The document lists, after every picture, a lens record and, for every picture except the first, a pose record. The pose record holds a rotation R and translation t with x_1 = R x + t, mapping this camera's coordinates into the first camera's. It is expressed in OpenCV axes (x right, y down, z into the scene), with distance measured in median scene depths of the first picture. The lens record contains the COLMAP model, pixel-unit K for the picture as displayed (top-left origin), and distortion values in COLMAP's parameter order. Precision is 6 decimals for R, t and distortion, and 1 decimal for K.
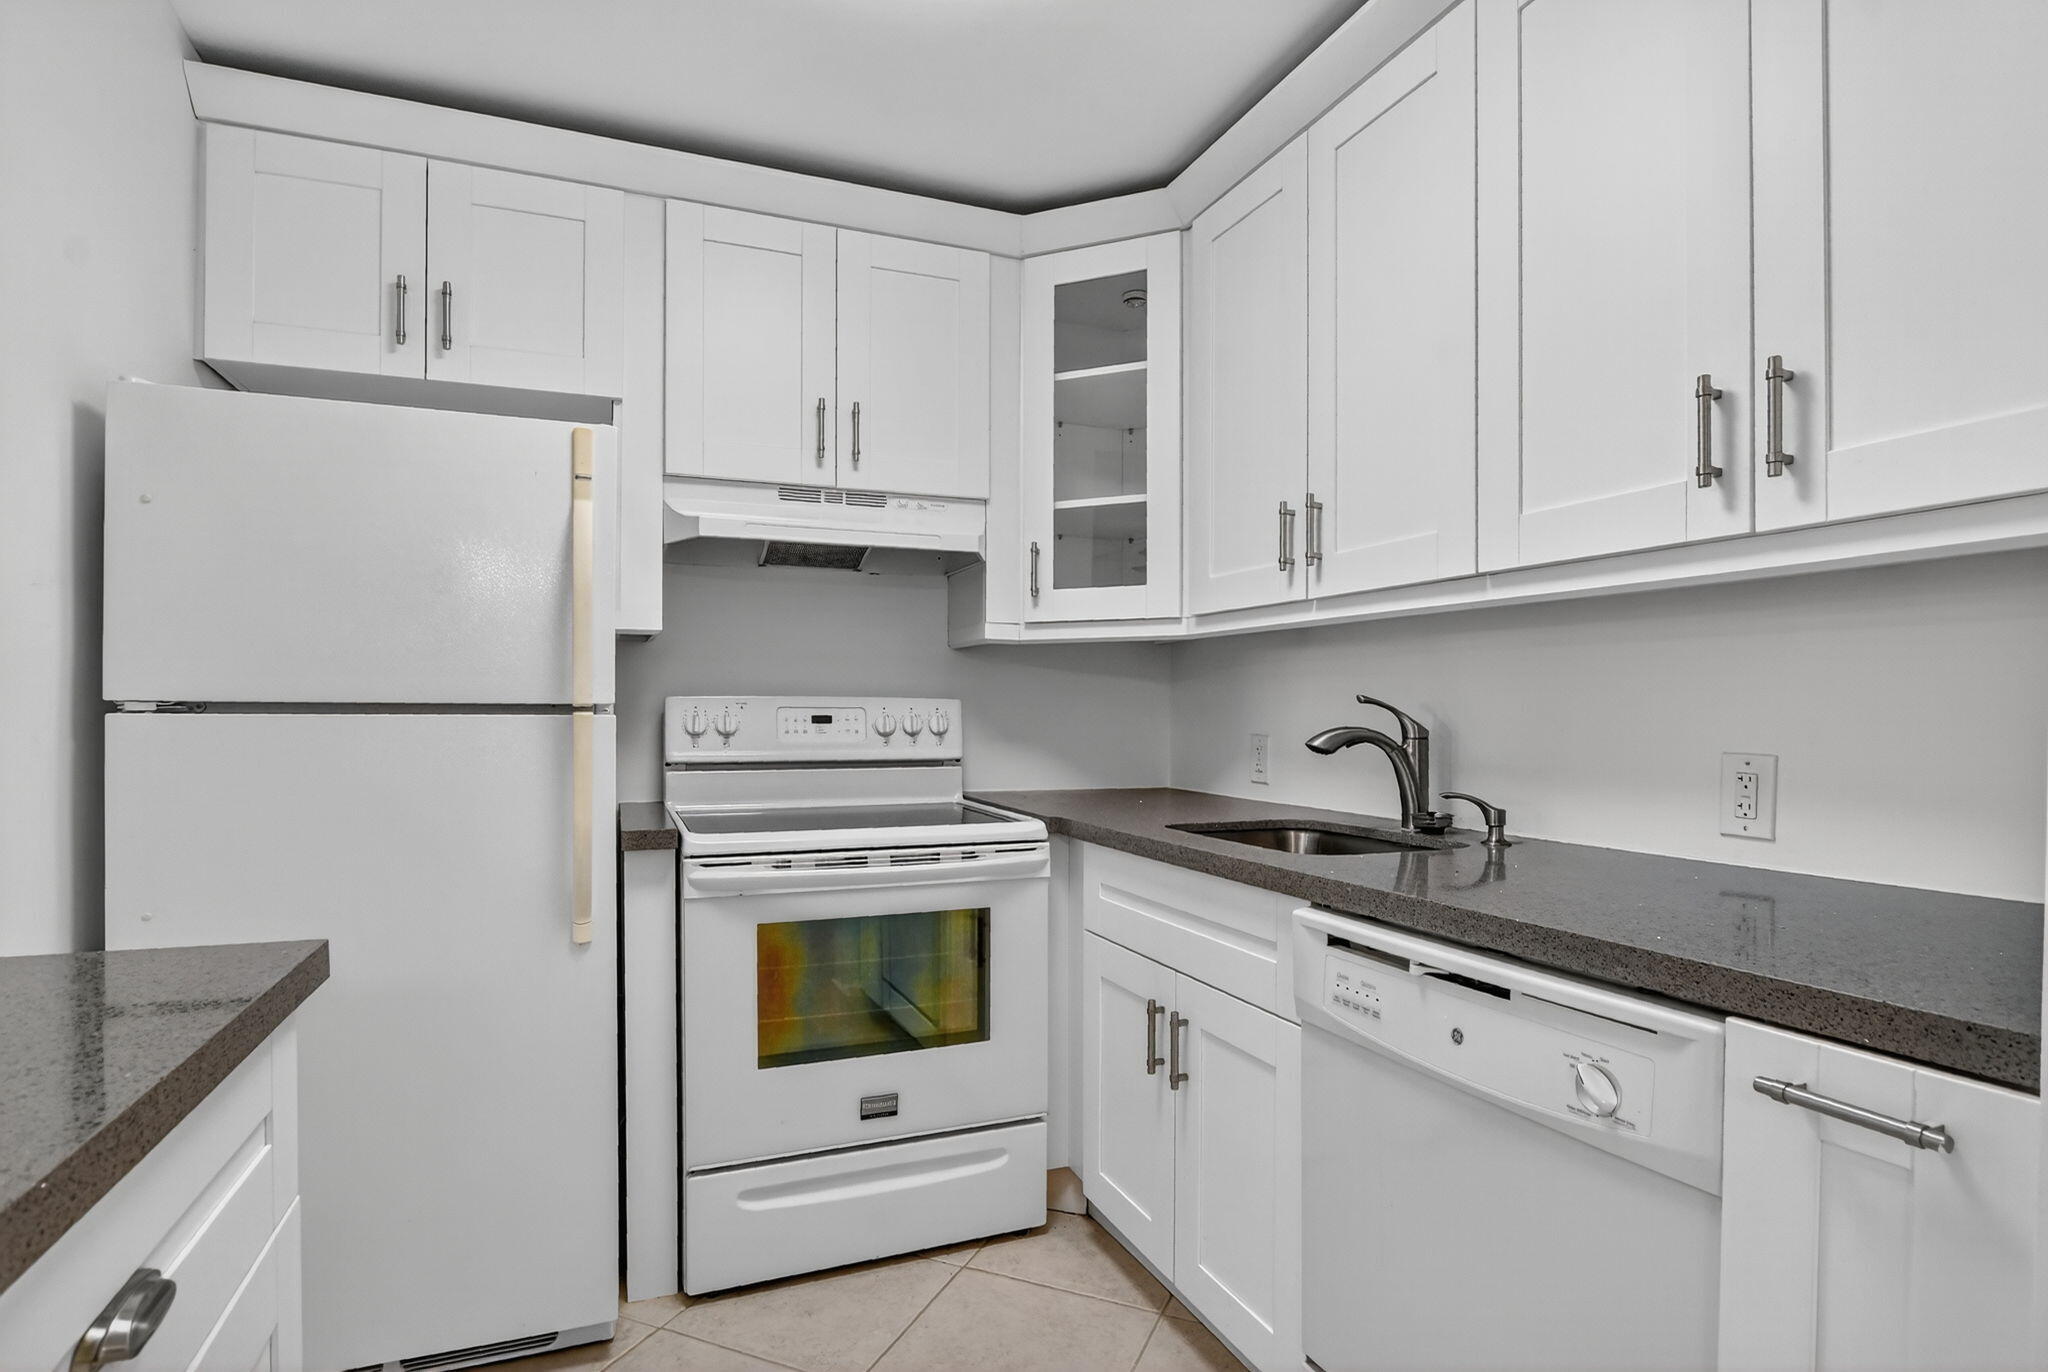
lens RADIAL K [[1063.4, 0, 1024.0], [0, 1063.4, 686.0], [0, 0, 1]] dist [-0.000910, -0.000527]
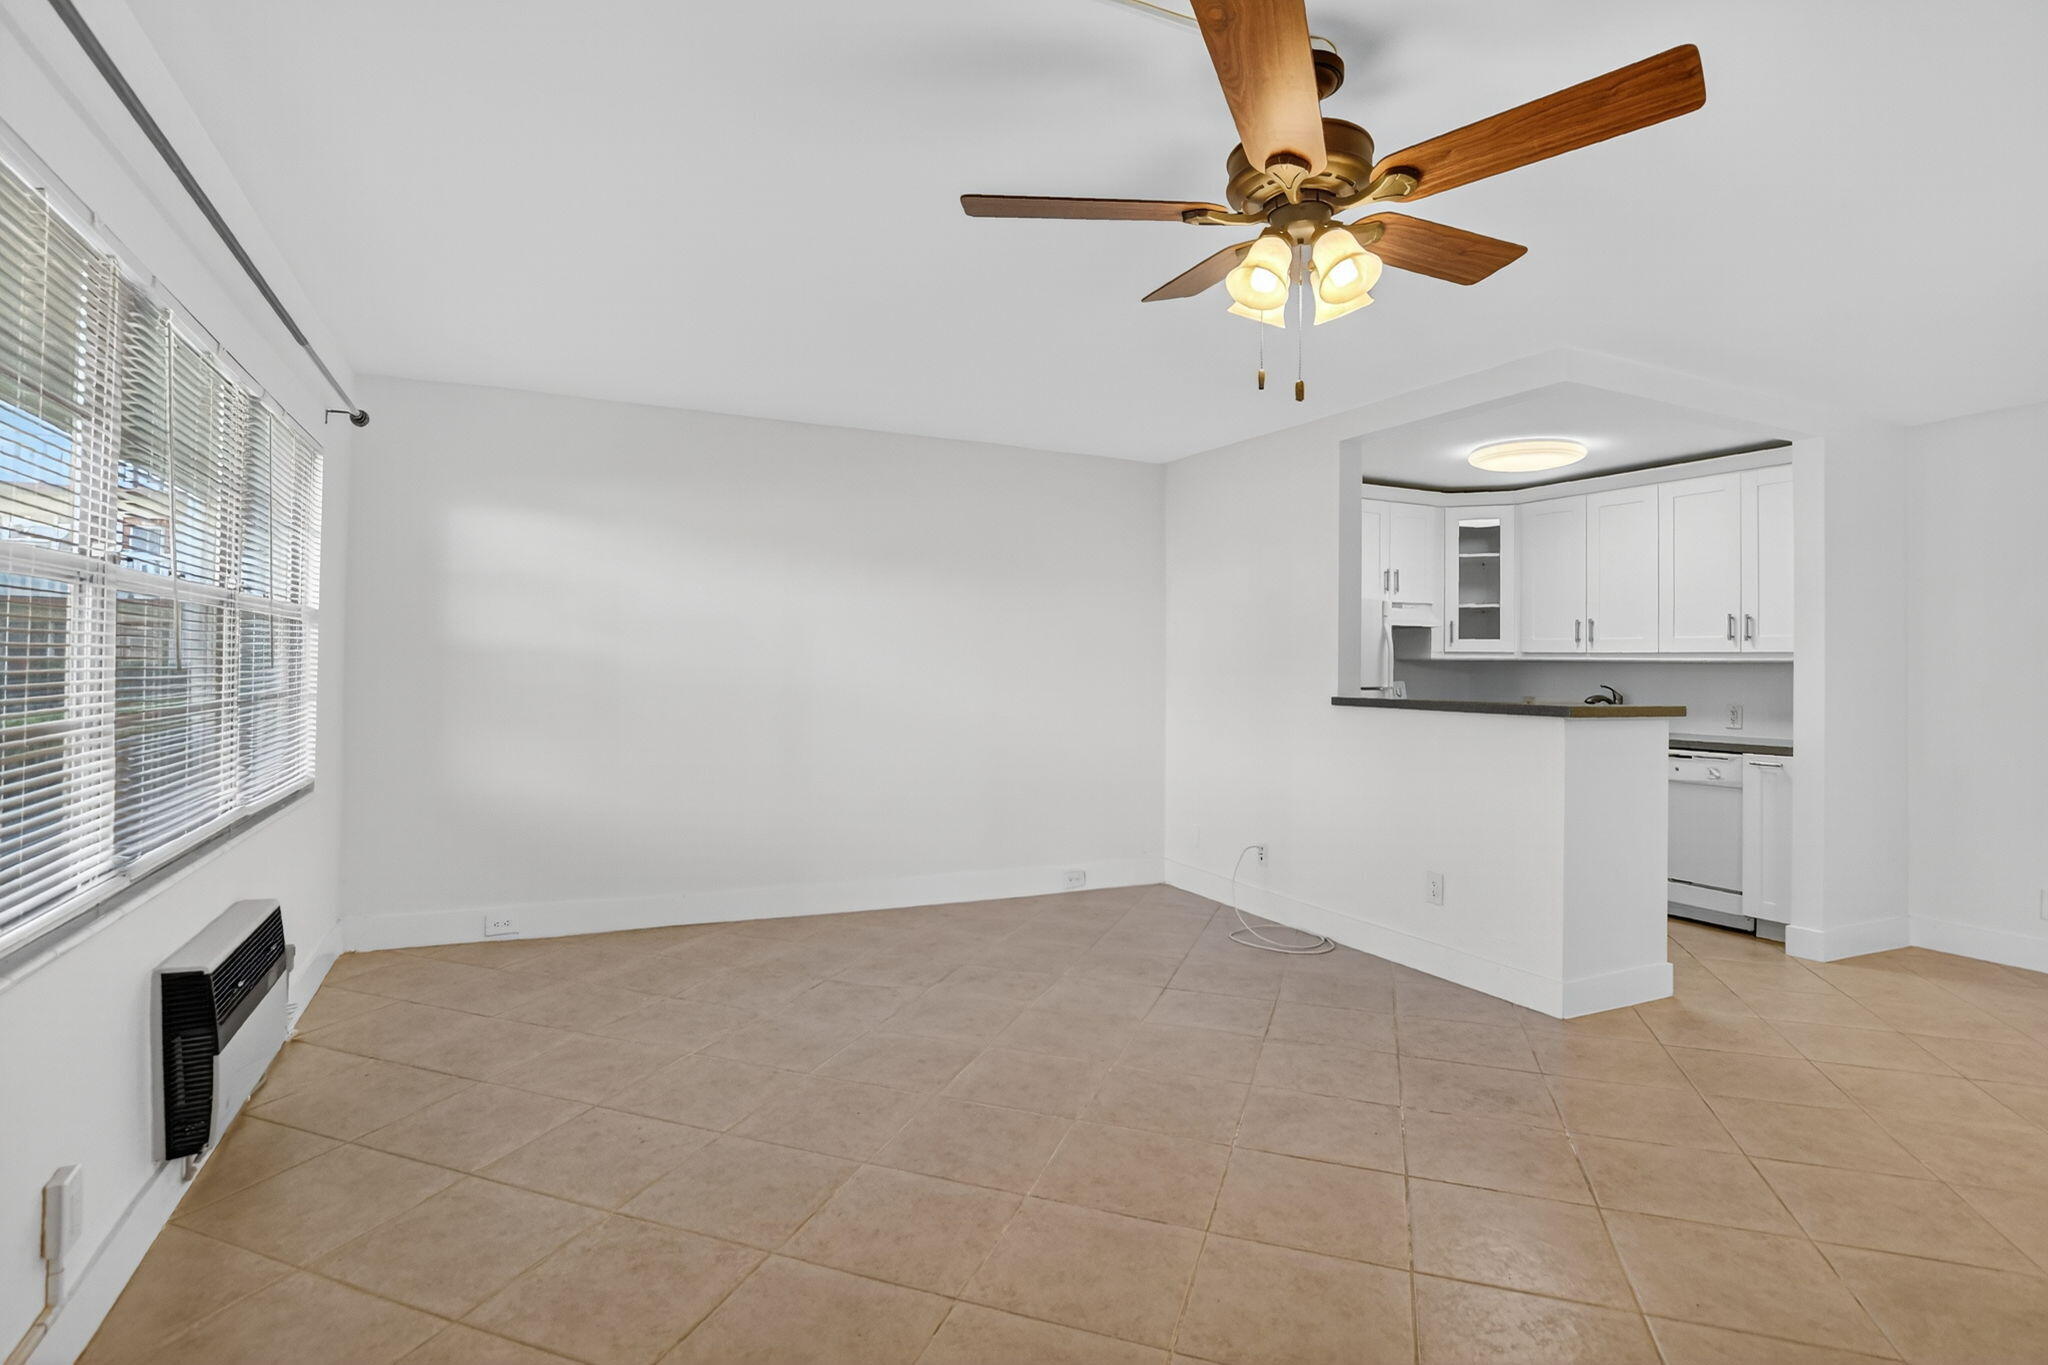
lens RADIAL K [[1036.4, 0, 1028.3], [0, 1036.4, 627.5], [0, 0, 1]] dist [-0.002069, -0.000300]
pose [[0.997522, 0.011397, 0.069423, -1.490683], [-0.010660, 0.999883, -0.010974, -0.101697], [-0.069540, 0.010206, 0.997527, -1.787416]]
